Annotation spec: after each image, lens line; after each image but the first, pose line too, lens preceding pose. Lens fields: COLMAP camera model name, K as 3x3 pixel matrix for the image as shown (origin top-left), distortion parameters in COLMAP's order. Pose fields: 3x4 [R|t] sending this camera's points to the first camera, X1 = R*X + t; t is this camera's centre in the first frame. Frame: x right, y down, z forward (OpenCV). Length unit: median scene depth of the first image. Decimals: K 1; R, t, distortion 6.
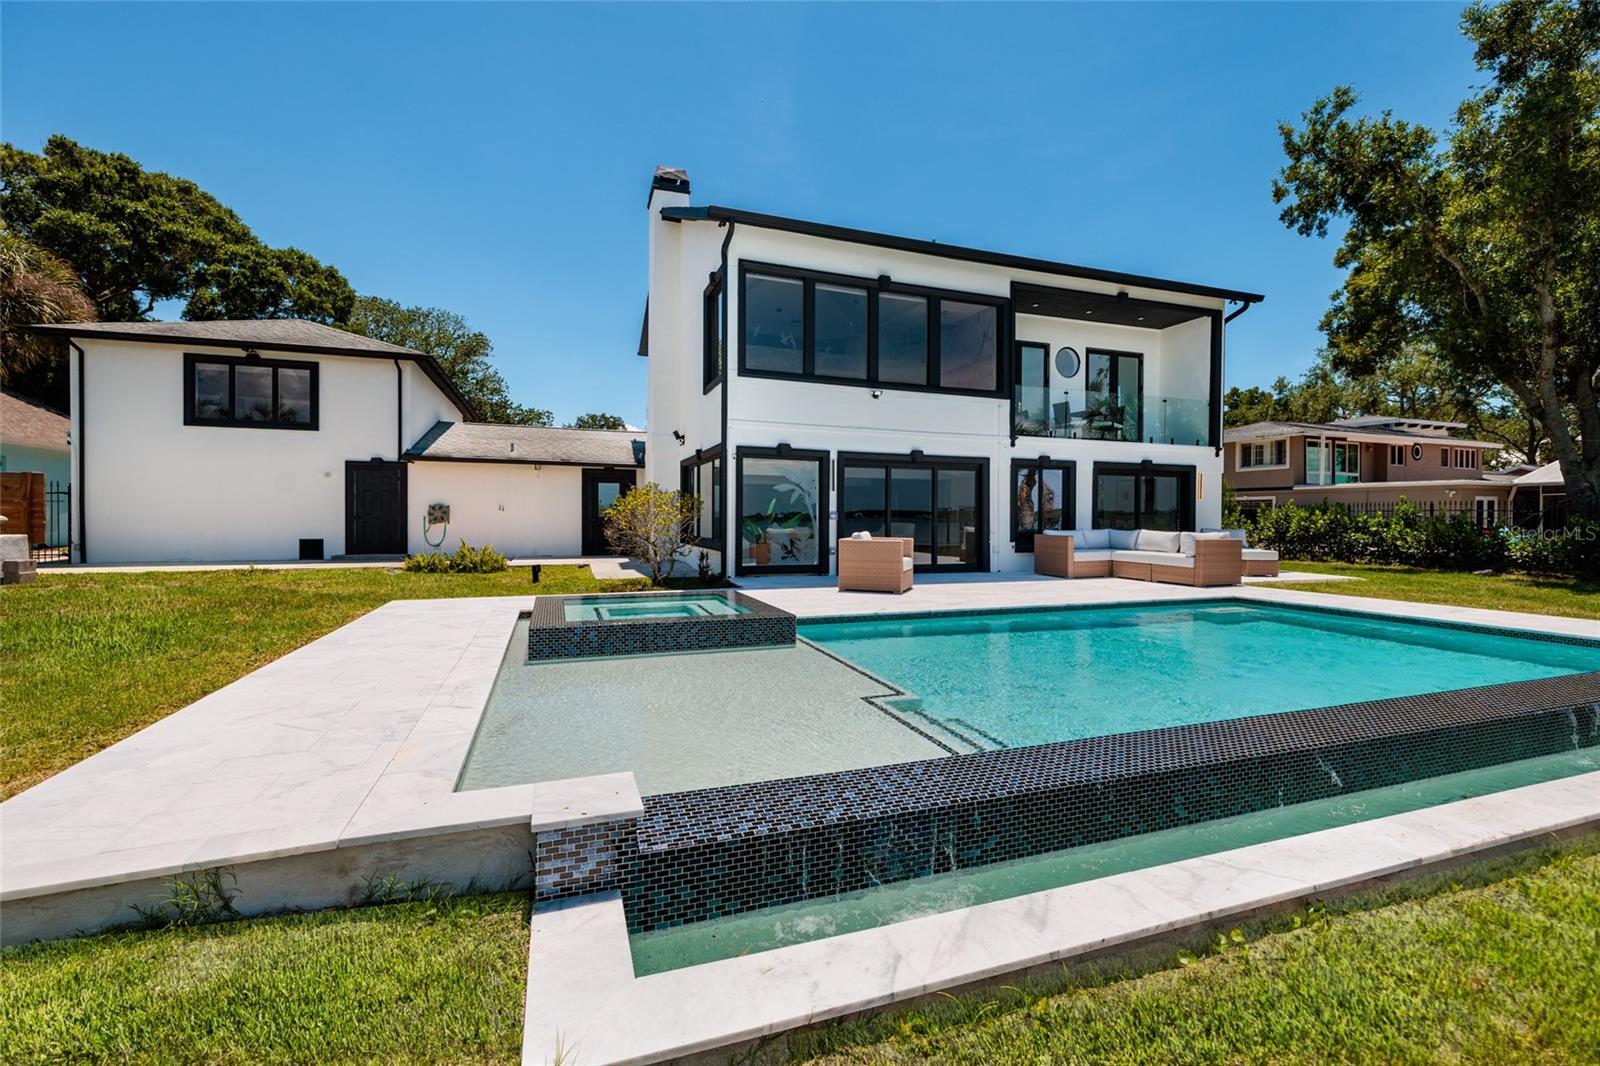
lens RADIAL K [[677.9, 0, 794.8], [0, 677.9, 519.8], [0, 0, 1]] dist [0.005397, -0.000378]
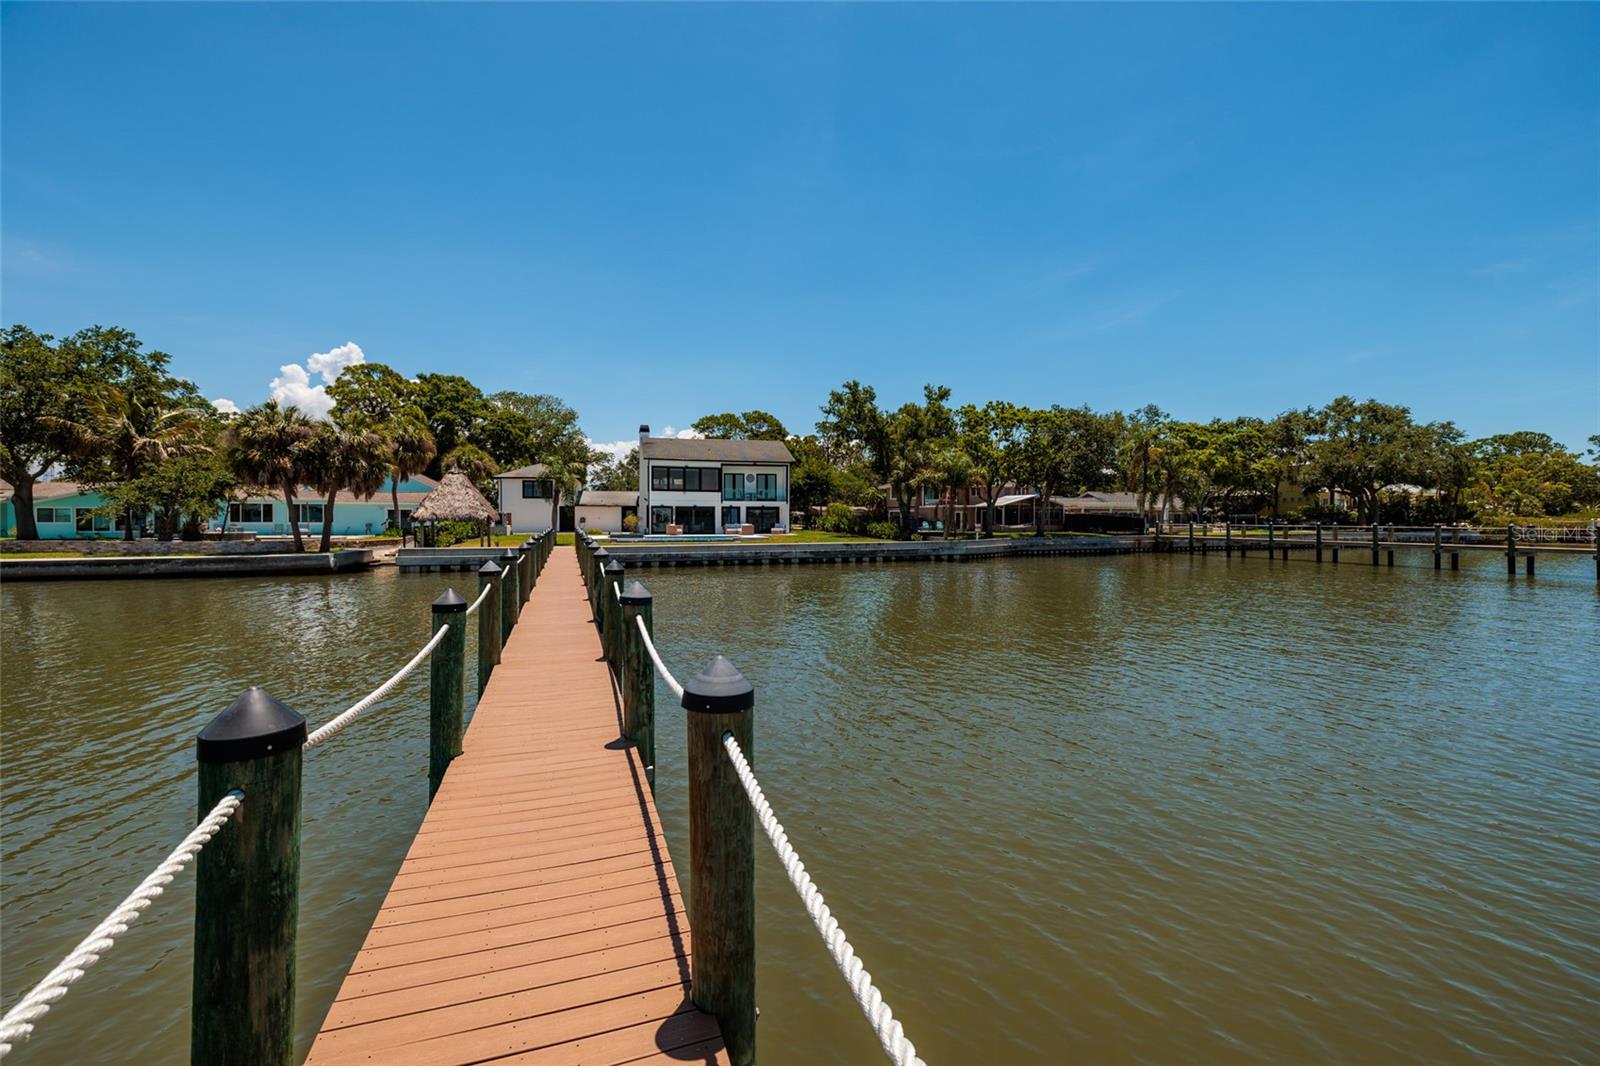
lens RADIAL K [[677.9, 0, 800.7], [0, 677.9, 524.0], [0, 0, 1]] dist [0.005397, -0.000378]
pose [[0.996941, -0.003871, -0.078063, 1.069780], [0.004422, 0.999966, 0.006890, -0.010058], [0.078033, -0.007214, 0.996925, -2.932293]]
